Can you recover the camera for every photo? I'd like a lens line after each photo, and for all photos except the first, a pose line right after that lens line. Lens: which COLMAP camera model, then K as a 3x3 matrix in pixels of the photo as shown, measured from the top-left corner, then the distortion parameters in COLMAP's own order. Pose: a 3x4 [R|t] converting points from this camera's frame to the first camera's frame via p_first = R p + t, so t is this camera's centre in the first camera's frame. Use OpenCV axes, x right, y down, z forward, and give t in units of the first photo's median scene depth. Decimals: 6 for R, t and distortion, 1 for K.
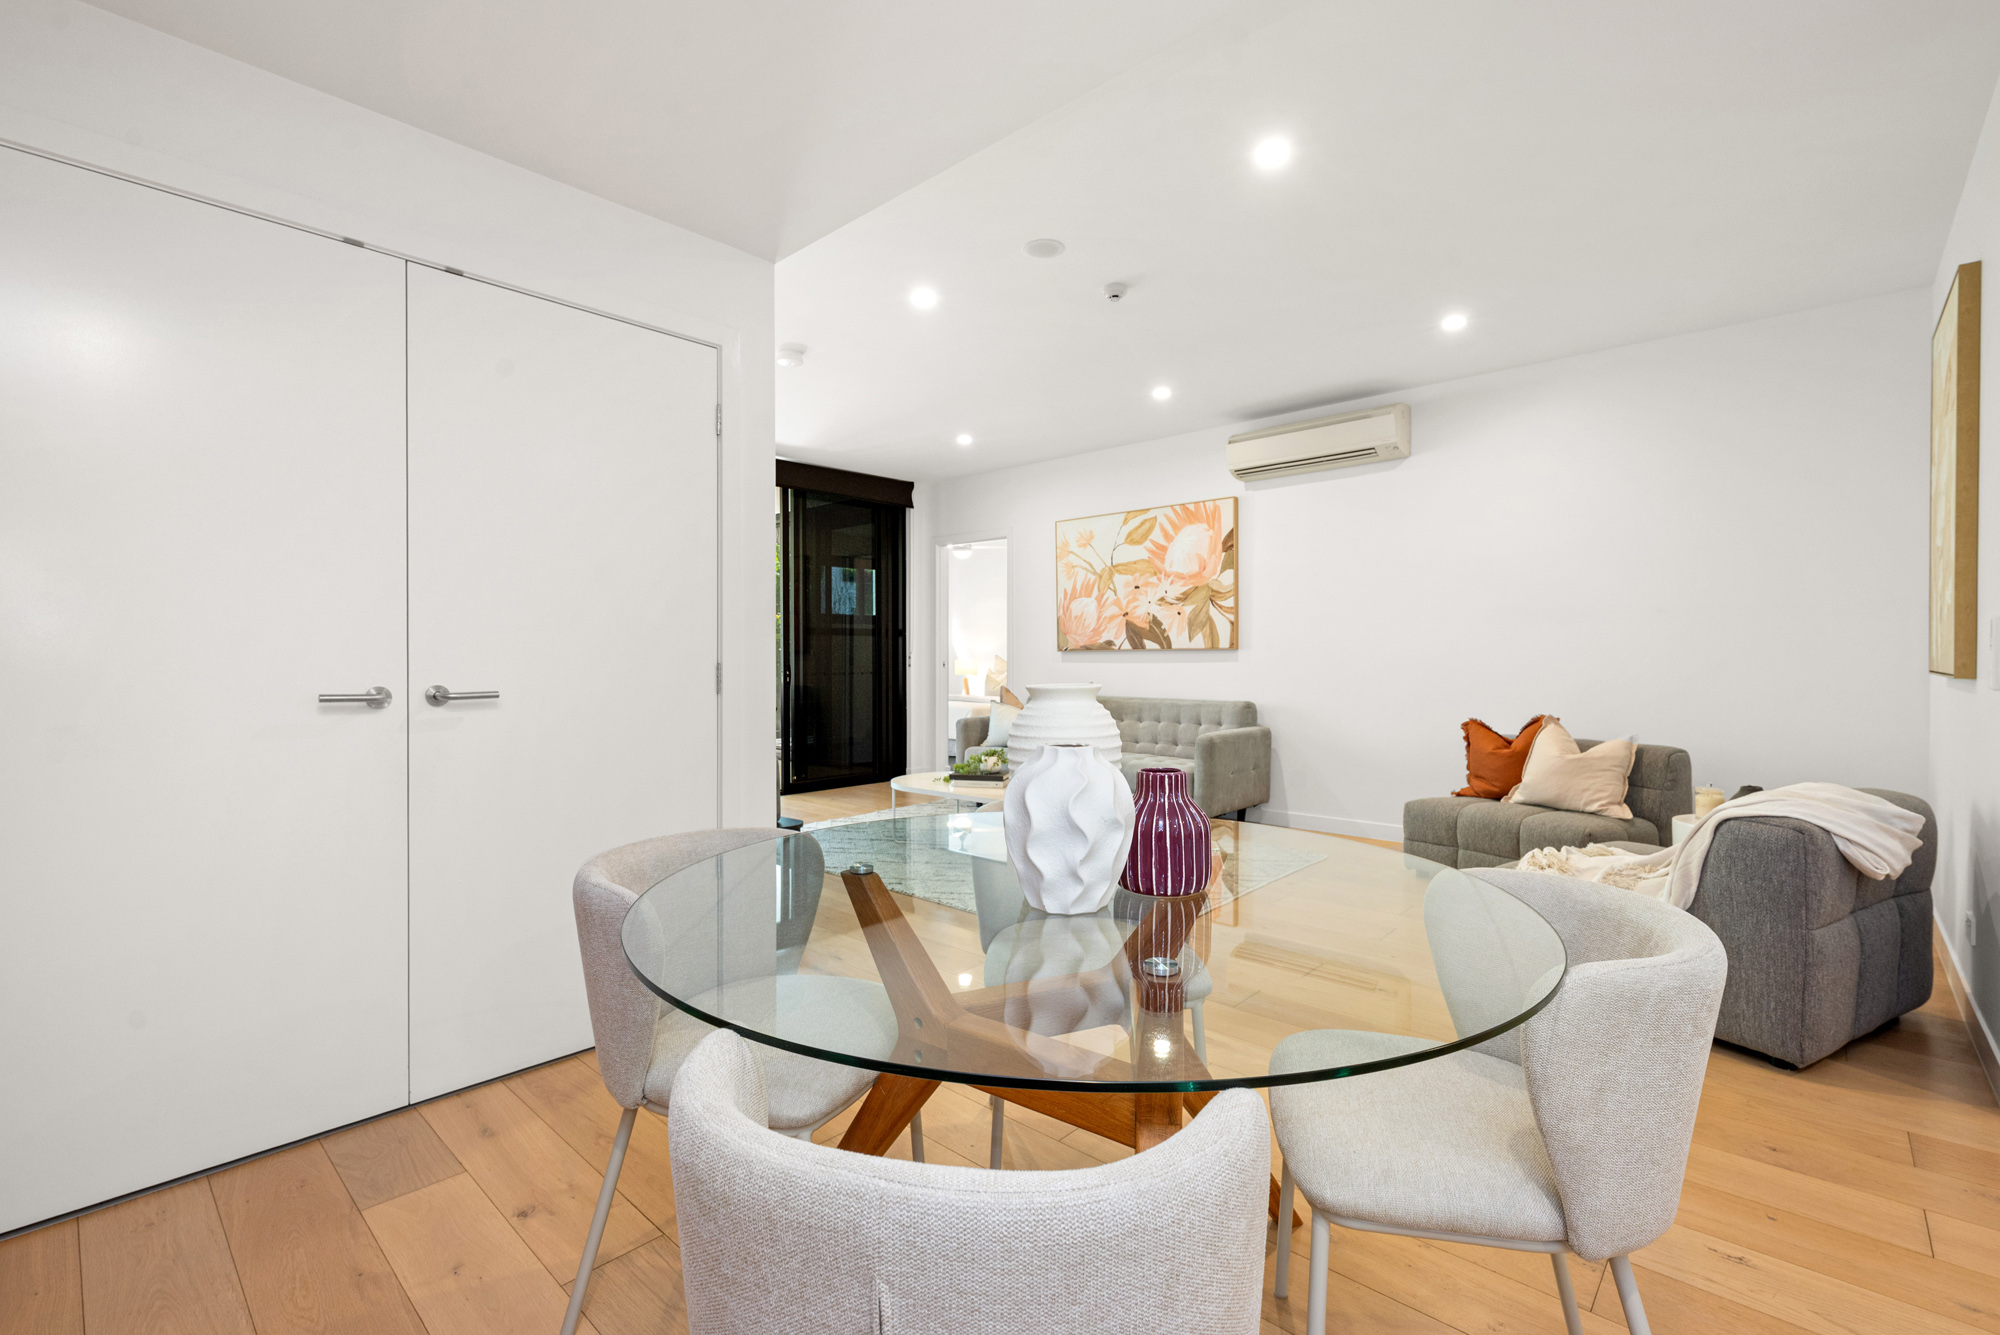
lens RADIAL K [[883.4, 0, 1003.2], [0, 883.4, 659.5], [0, 0, 1]] dist [-0.000532, -0.000070]
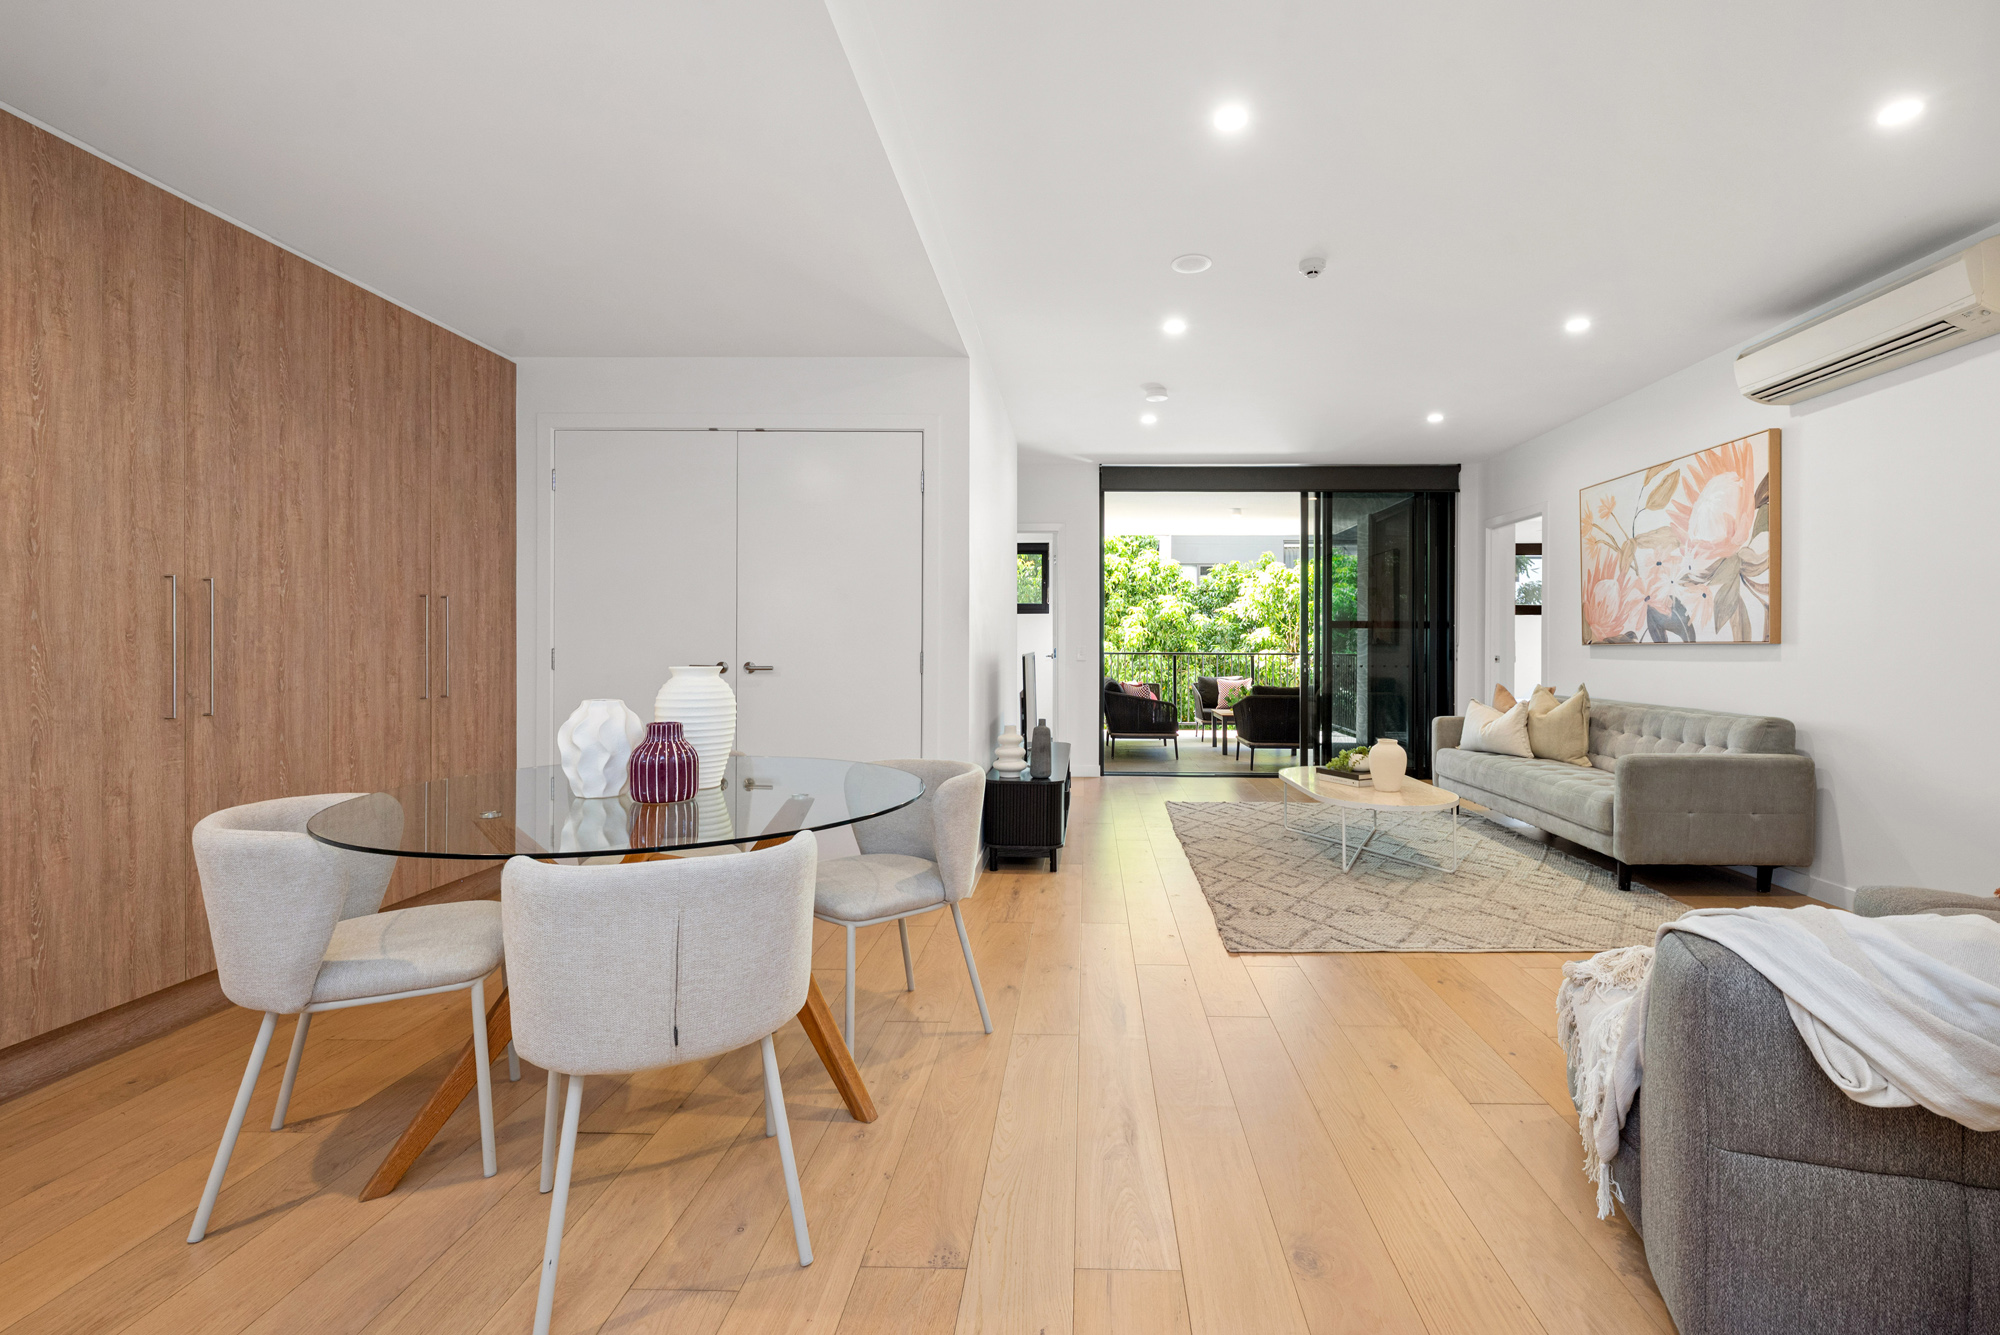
lens RADIAL K [[844.9, 0, 1061.6], [0, 844.9, 645.6], [0, 0, 1]] dist [-0.001154, -0.000252]
pose [[0.657720, 0.005735, -0.753241, 0.375378], [-0.010895, 0.999939, -0.001901, -0.002401], [0.753184, 0.009457, 0.657742, 0.119854]]
